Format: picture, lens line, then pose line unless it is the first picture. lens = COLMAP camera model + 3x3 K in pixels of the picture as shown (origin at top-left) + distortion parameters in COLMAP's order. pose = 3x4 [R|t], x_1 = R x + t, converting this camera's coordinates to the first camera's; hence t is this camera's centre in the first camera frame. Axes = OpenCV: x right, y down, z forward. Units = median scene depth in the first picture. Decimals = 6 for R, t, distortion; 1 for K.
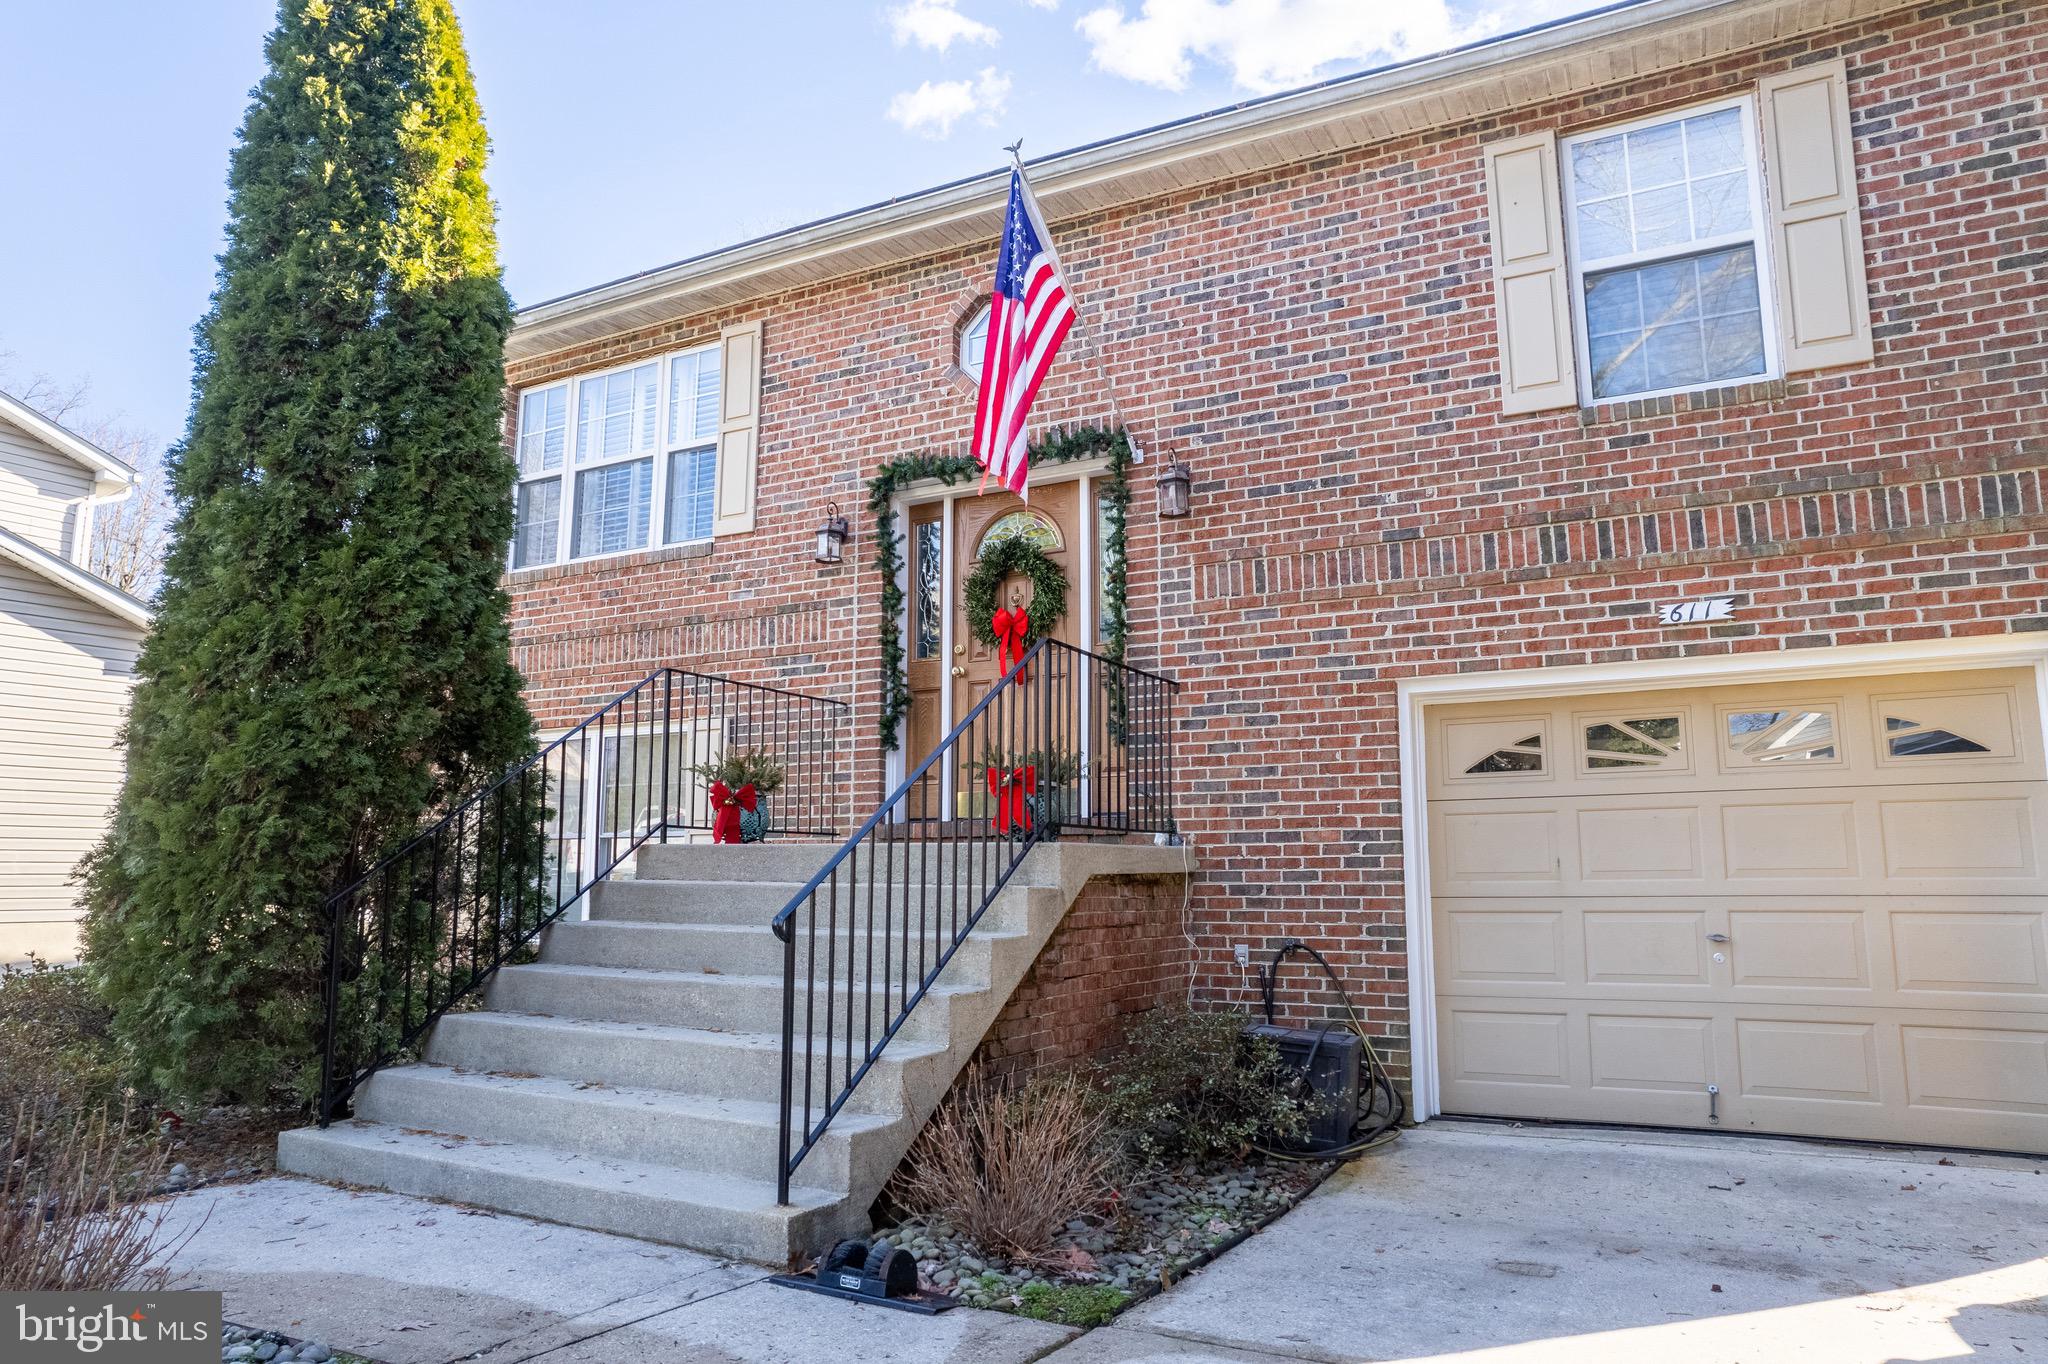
lens RADIAL K [[1319.8, 0, 1032.0], [0, 1319.8, 690.8], [0, 0, 1]] dist [-0.082710, 0.066830]
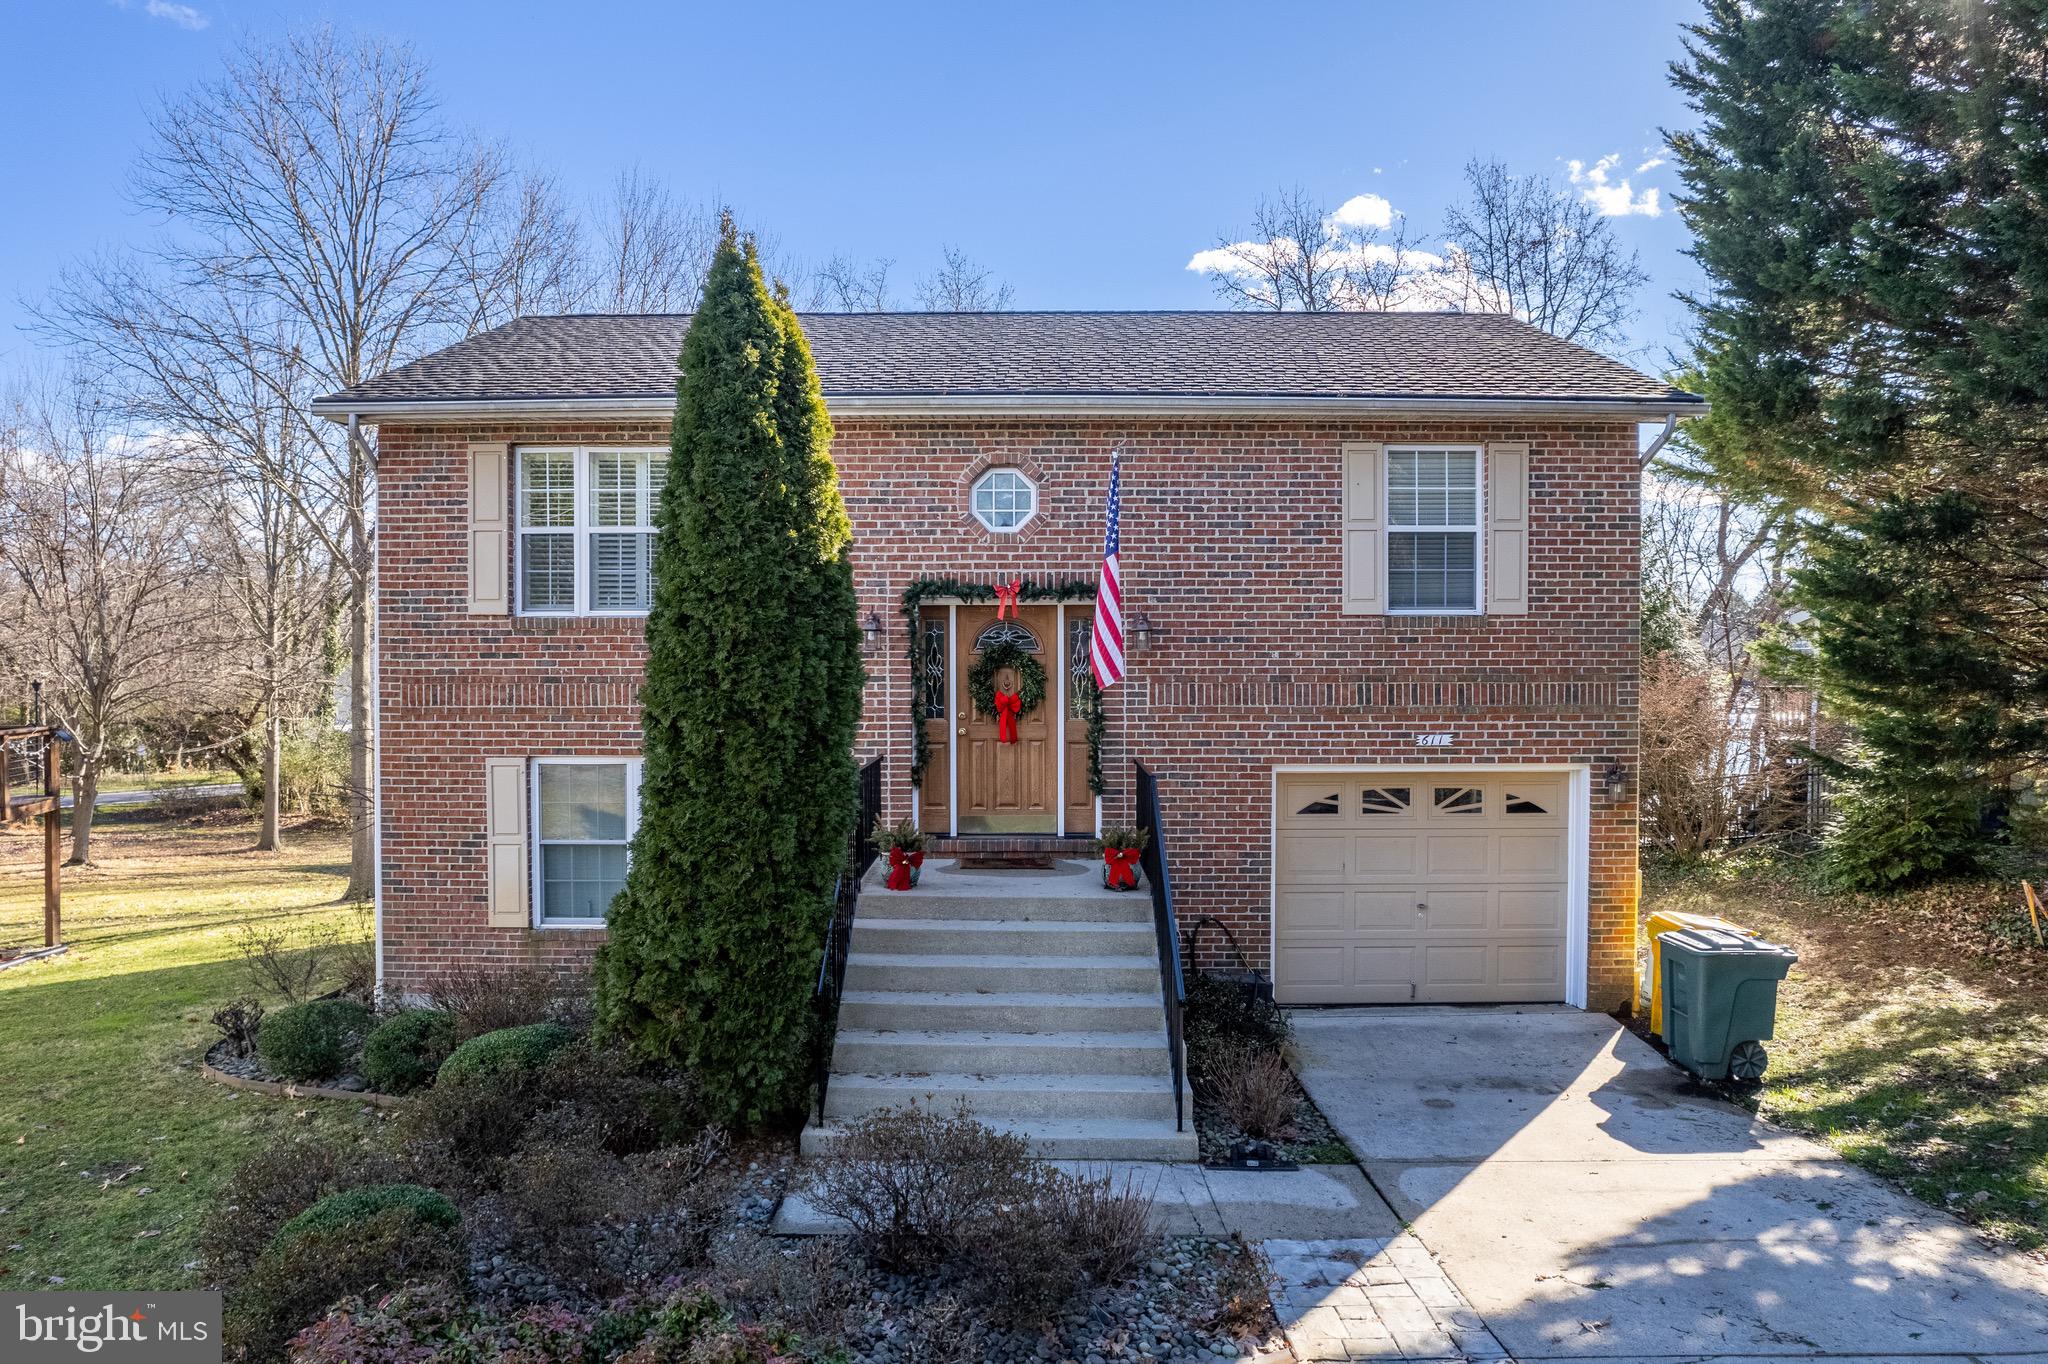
lens RADIAL K [[1319.8, 0, 1032.0], [0, 1319.8, 690.8], [0, 0, 1]] dist [-0.082710, 0.066830]
pose [[0.890575, -0.009750, 0.454731, -0.760526], [-0.067633, 0.985817, 0.153595, -0.337113], [-0.449779, -0.167542, 0.877284, -0.336545]]
